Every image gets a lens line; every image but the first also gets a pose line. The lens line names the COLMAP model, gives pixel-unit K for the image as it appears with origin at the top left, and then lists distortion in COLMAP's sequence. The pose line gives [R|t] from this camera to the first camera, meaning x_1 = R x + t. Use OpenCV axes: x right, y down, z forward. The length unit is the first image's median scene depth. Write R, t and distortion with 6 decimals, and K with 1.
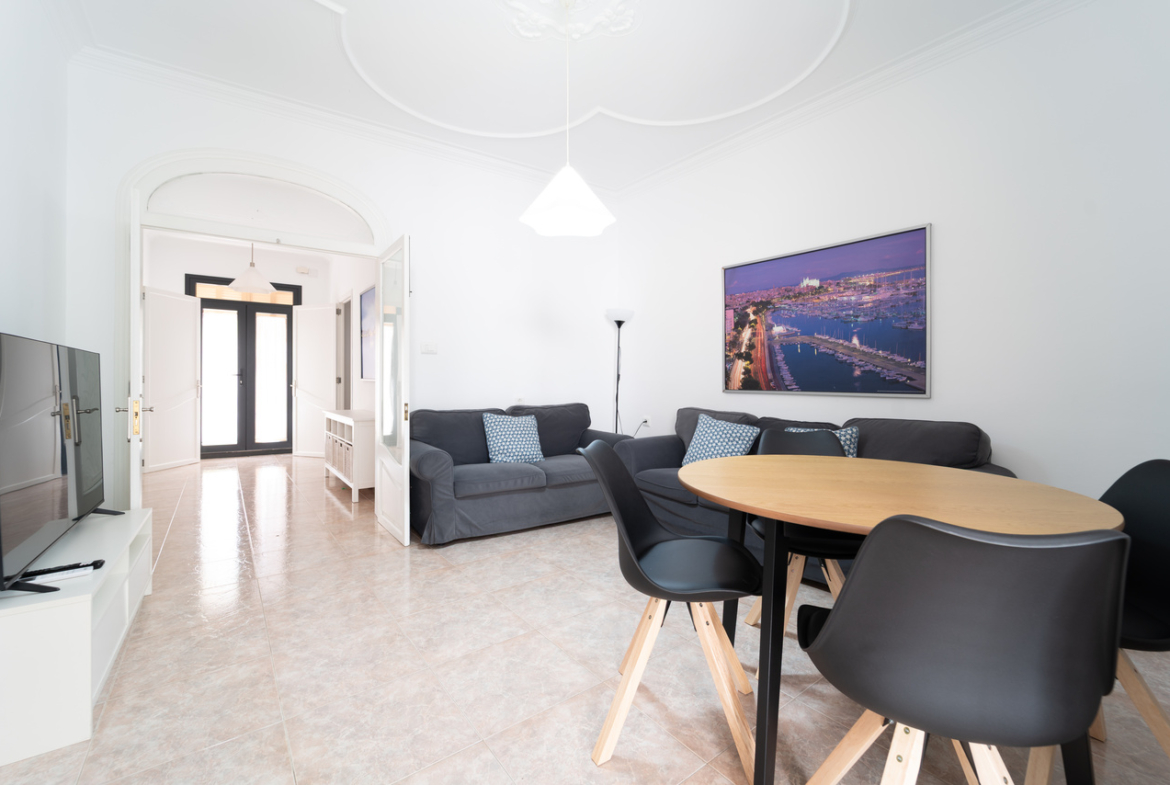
lens RADIAL K [[493.9, 0, 585.2], [0, 493.9, 383.0], [0, 0, 1]] dist [0.021036, 0.000024]
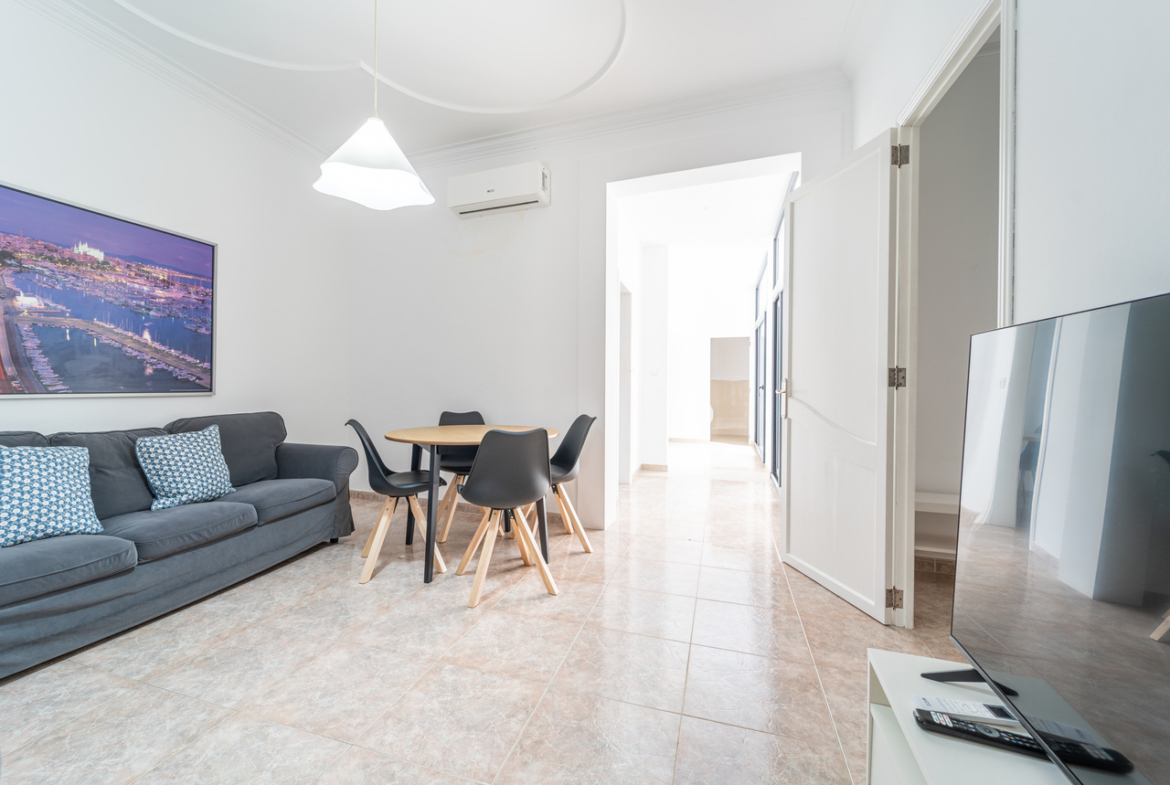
lens RADIAL K [[467.3, 0, 585.0], [0, 467.3, 392.5], [0, 0, 1]] dist [0.000524, -0.000217]
pose [[-0.602167, -0.022317, 0.798058, -0.628784], [-0.006432, 0.999712, 0.023103, -0.006041], [-0.798344, 0.008779, -0.602137, 0.881637]]
